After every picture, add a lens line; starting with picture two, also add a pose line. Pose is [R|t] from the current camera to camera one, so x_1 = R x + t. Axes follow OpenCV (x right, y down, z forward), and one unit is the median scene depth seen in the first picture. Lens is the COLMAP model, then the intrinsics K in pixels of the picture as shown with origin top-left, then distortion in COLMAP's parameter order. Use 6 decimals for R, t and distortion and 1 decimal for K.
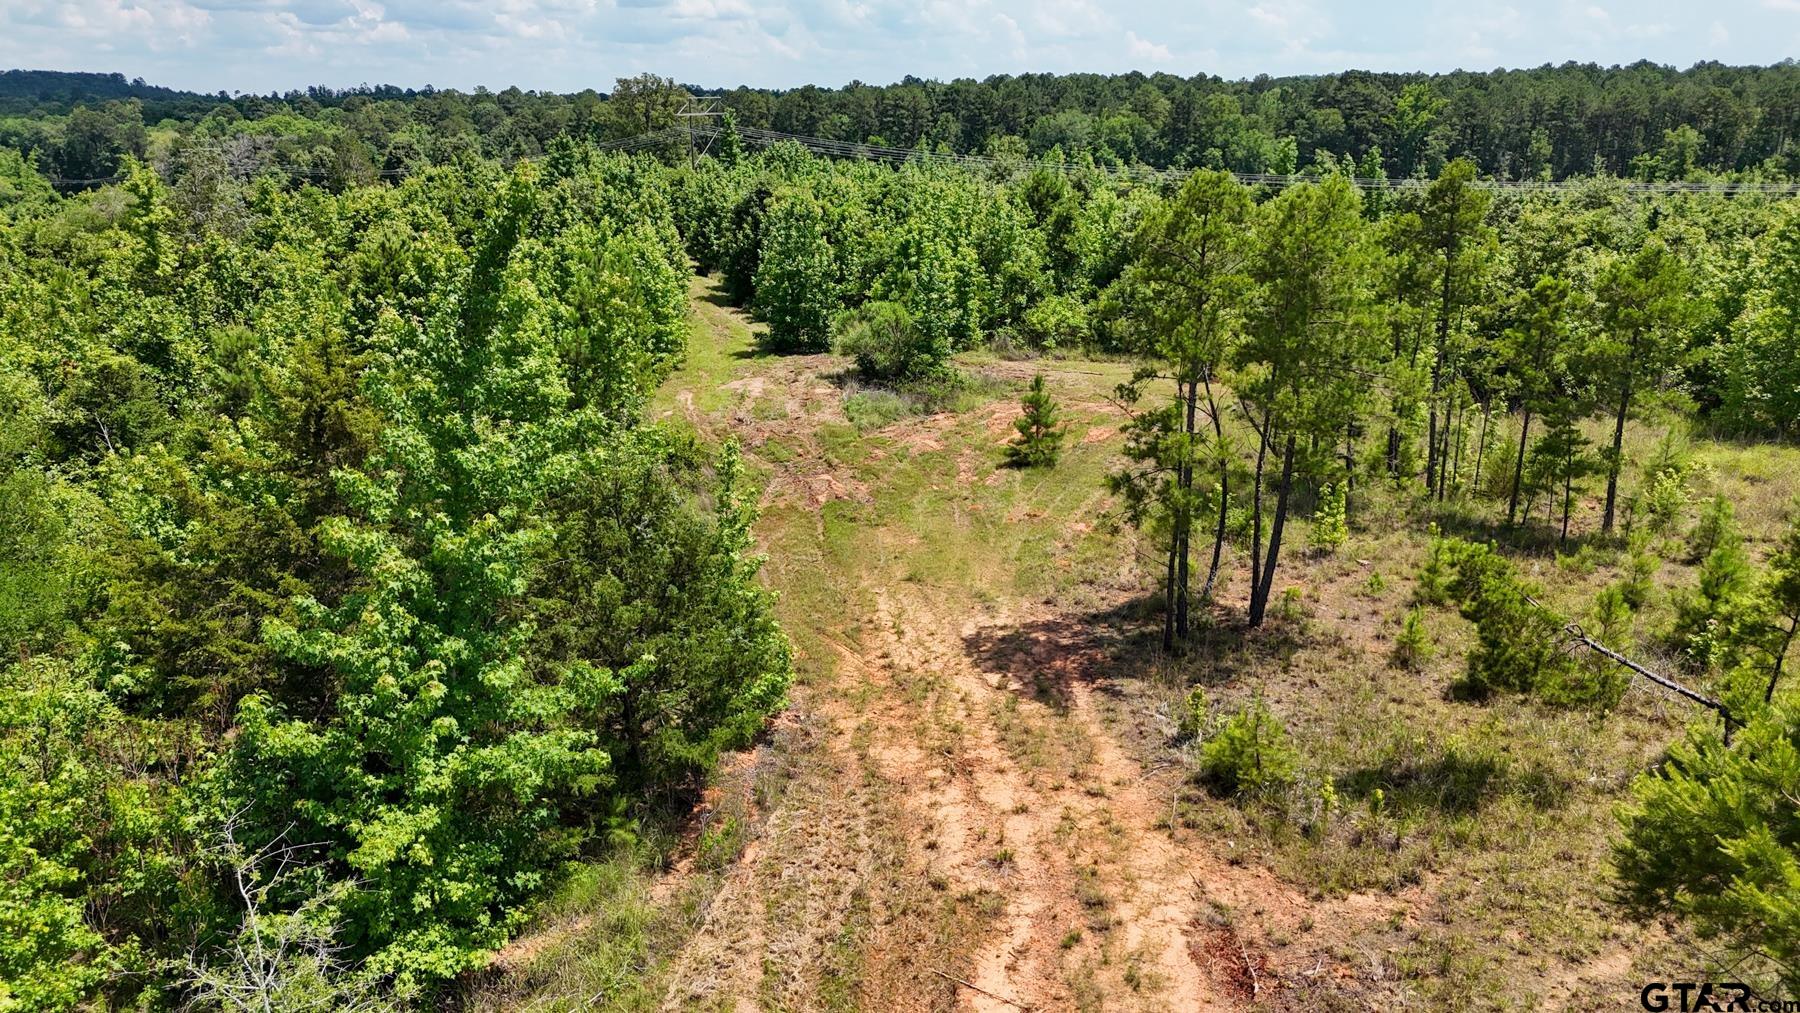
lens RADIAL K [[1338.8, 0, 899.4], [0, 1338.8, 506.6], [0, 0, 1]] dist [0.051509, -0.009769]
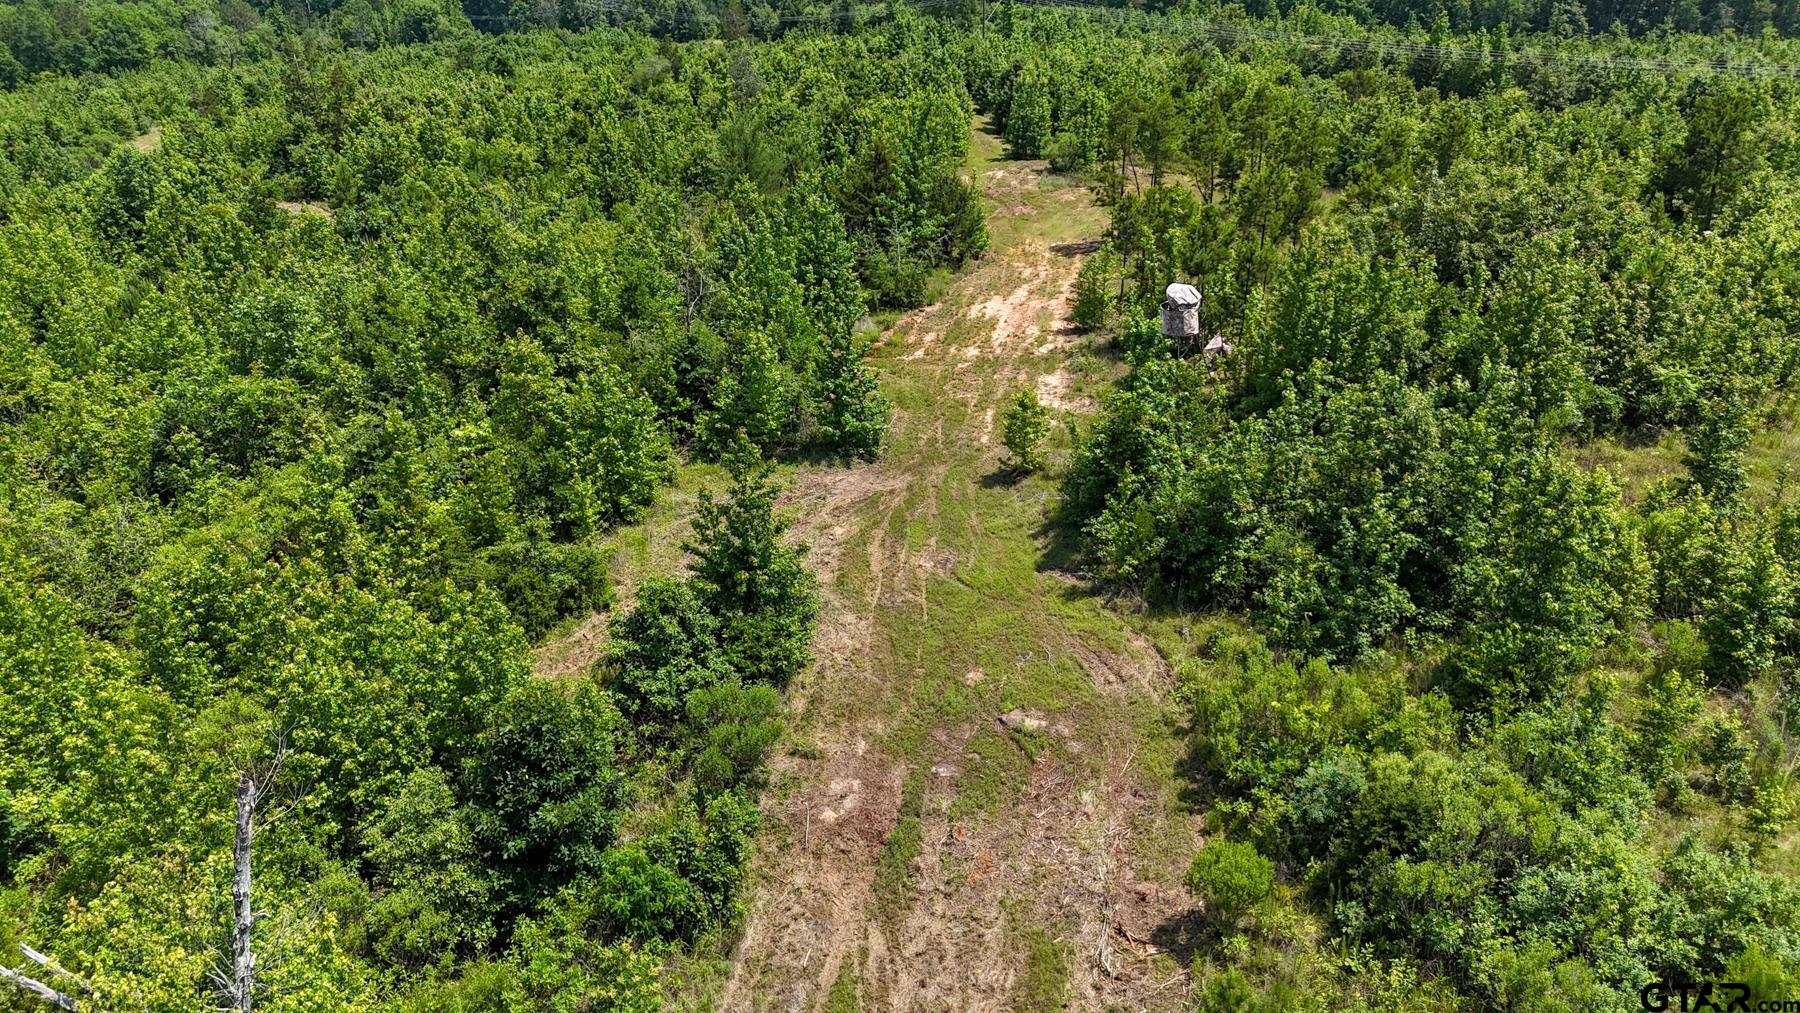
lens RADIAL K [[1338.8, 0, 897.6], [0, 1338.8, 506.5], [0, 0, 1]] dist [0.051509, -0.009769]
pose [[0.977940, 0.081367, -0.192386, 0.162639], [-0.058235, 0.990699, 0.122981, 0.156449], [0.200604, -0.109065, 0.973583, -0.997694]]
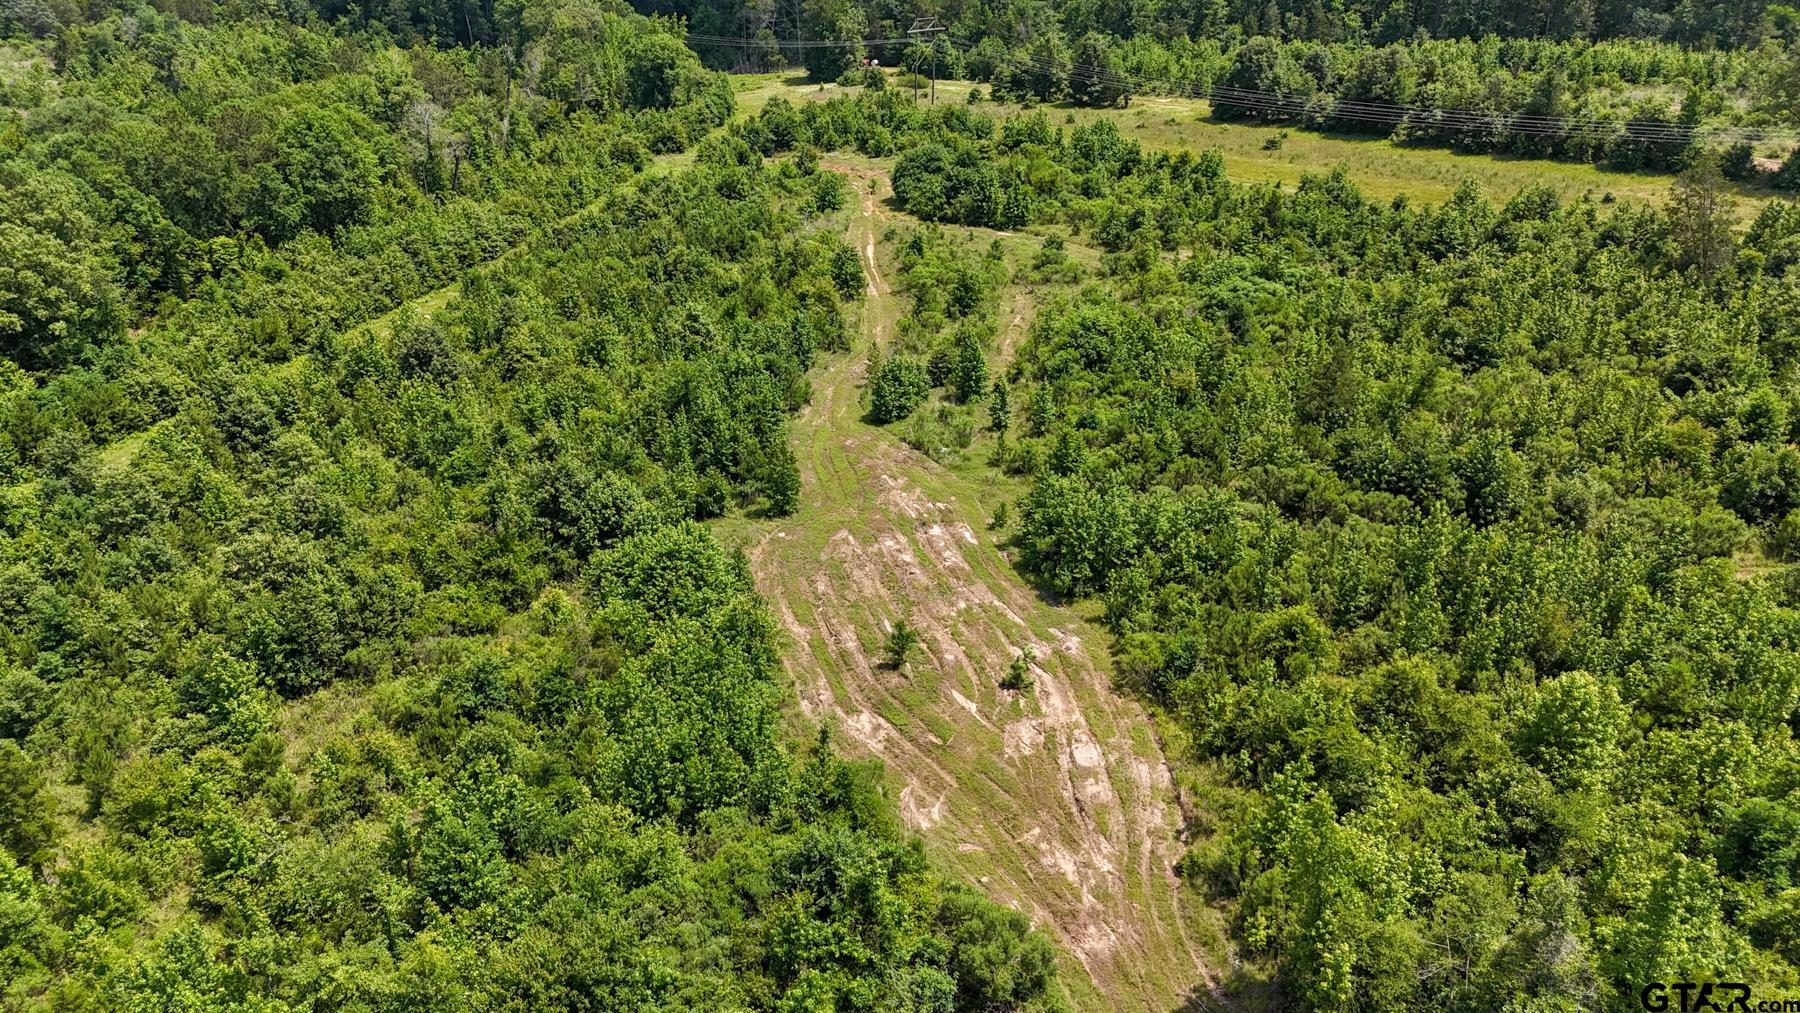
lens RADIAL K [[1338.8, 0, 901.7], [0, 1338.8, 504.9], [0, 0, 1]] dist [0.051509, -0.009769]
pose [[0.988166, 0.064272, -0.139275, -2.175634], [-0.040230, 0.984791, 0.169022, -0.628480], [0.148020, -0.161419, 0.975722, 0.784682]]
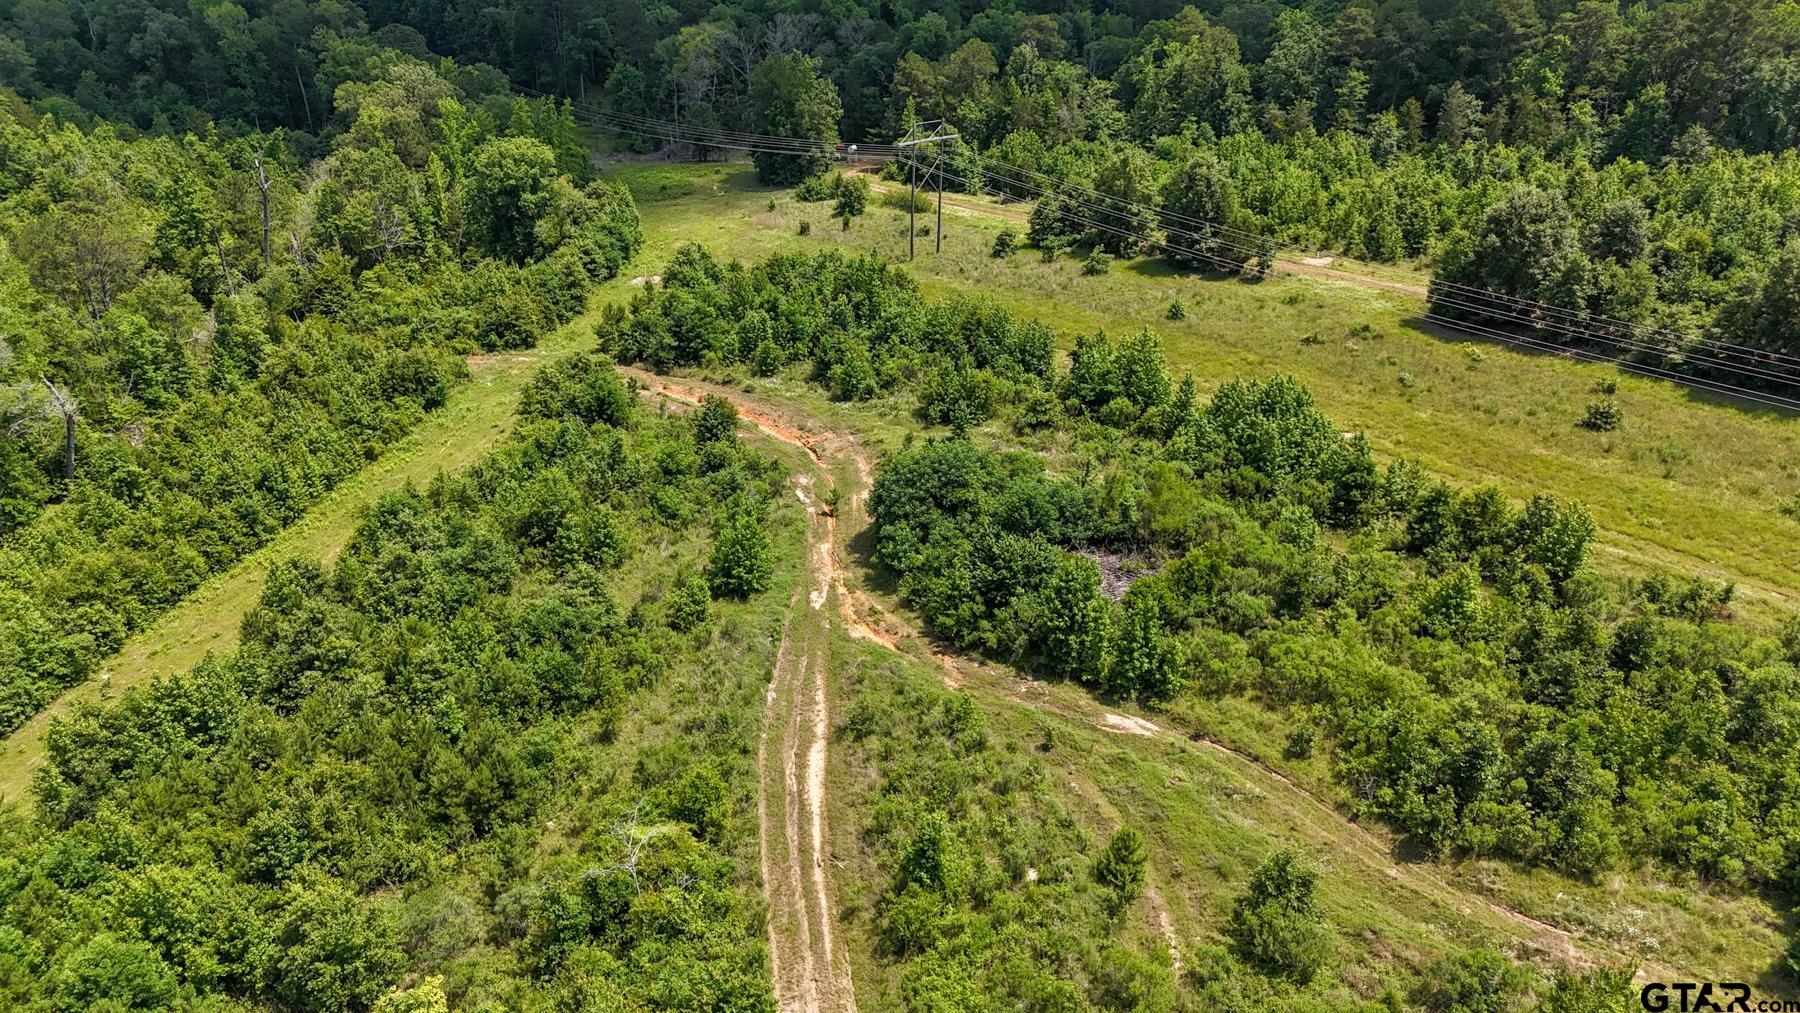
lens RADIAL K [[1338.8, 0, 895.7], [0, 1338.8, 507.4], [0, 0, 1]] dist [0.051509, -0.009769]
pose [[0.988671, 0.062755, -0.136349, -2.455217], [-0.039009, 0.984616, 0.170320, -1.147764], [0.144940, -0.163072, 0.975910, 2.535348]]
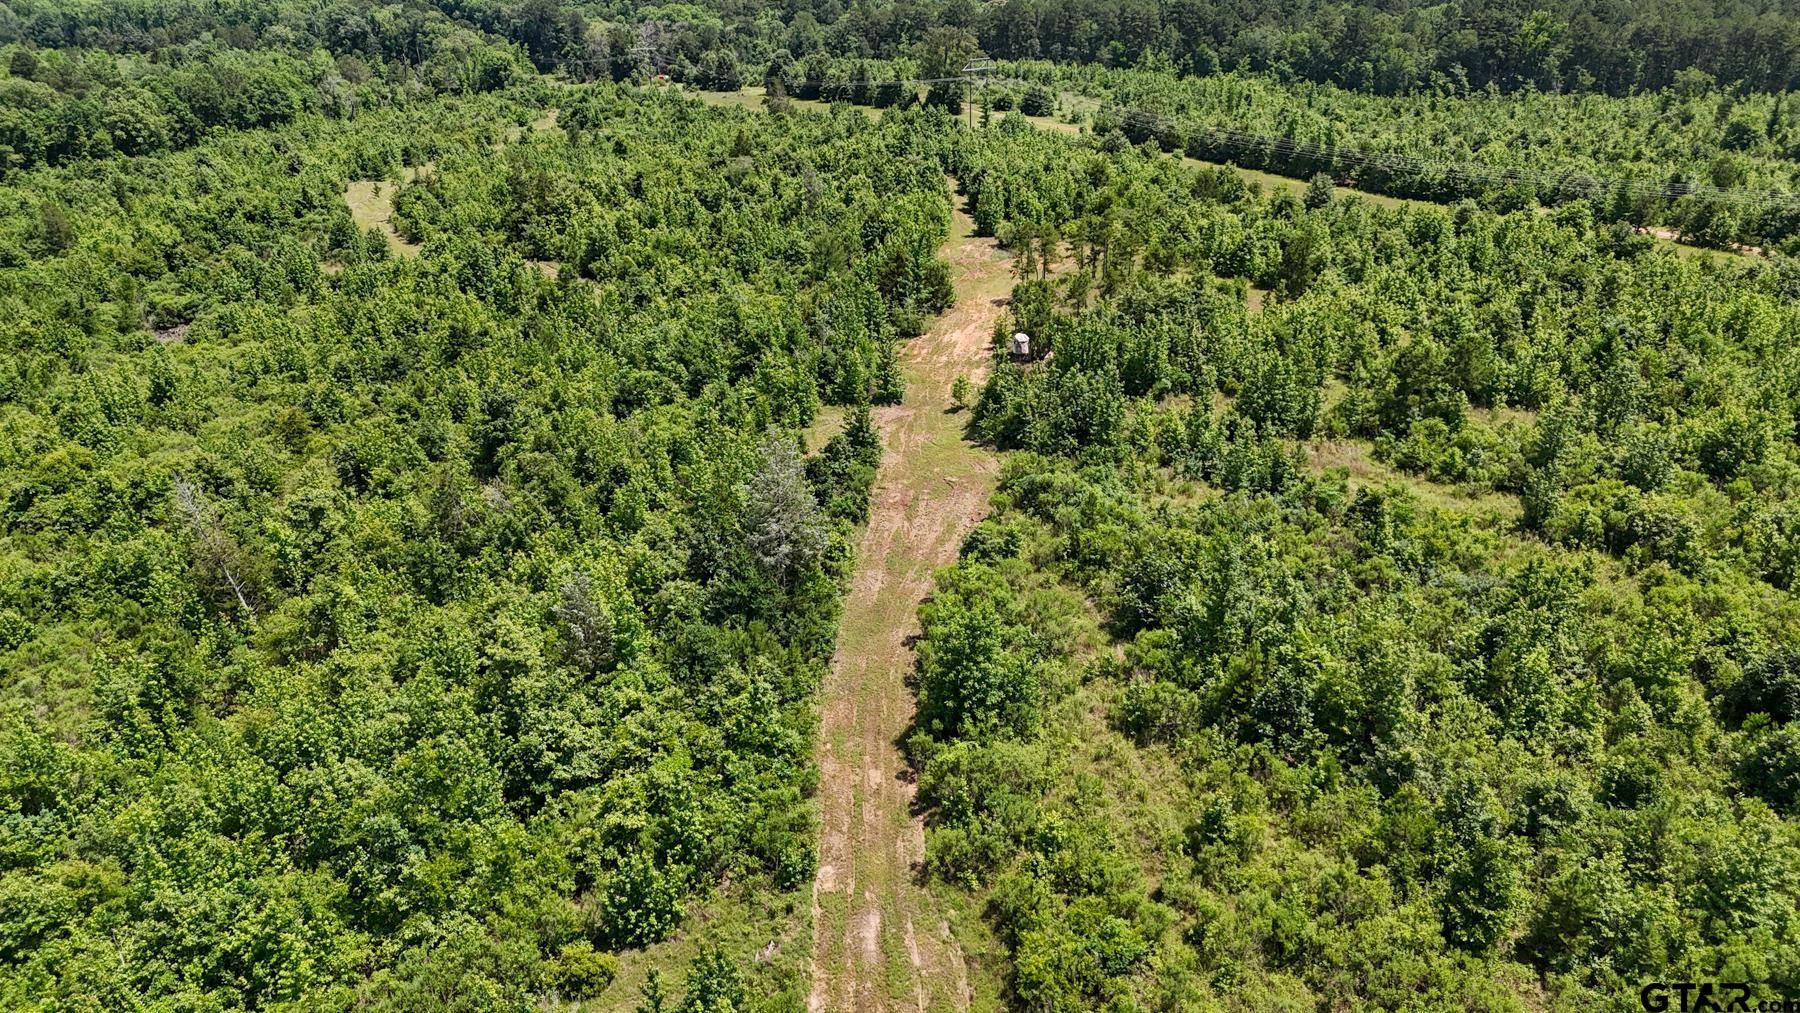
lens RADIAL K [[1338.8, 0, 904.1], [0, 1338.8, 504.2], [0, 0, 1]] dist [0.051509, -0.009769]
pose [[0.978543, 0.081861, -0.189081, 0.392209], [-0.058841, 0.990497, 0.124308, 0.128294], [0.197460, -0.110516, 0.974061, -2.204279]]
